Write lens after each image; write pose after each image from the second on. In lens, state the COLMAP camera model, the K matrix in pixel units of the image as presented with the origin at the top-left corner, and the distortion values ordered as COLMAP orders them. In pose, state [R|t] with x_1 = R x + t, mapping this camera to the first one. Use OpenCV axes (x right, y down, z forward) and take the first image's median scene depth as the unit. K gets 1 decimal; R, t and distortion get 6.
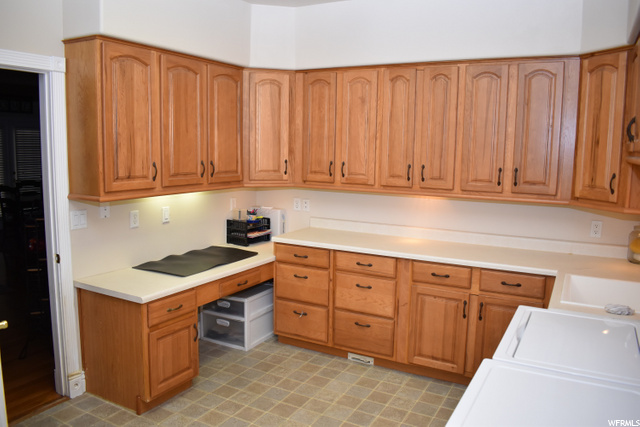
lens RADIAL K [[506.4, 0, 322.3], [0, 506.4, 213.9], [0, 0, 1]] dist [-0.095694, 0.001232]
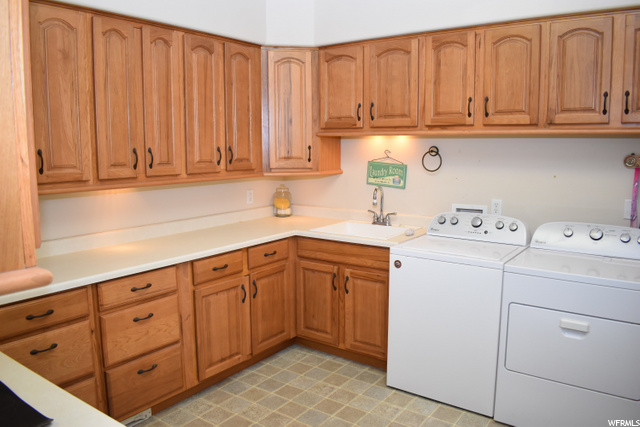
lens RADIAL K [[506.4, 0, 322.6], [0, 506.4, 212.5], [0, 0, 1]] dist [-0.095694, 0.001232]
pose [[0.110388, -0.150021, 0.982501, -0.577255], [0.134060, 0.981756, 0.134845, -0.067385], [-0.984806, 0.116828, 0.128486, 0.645900]]
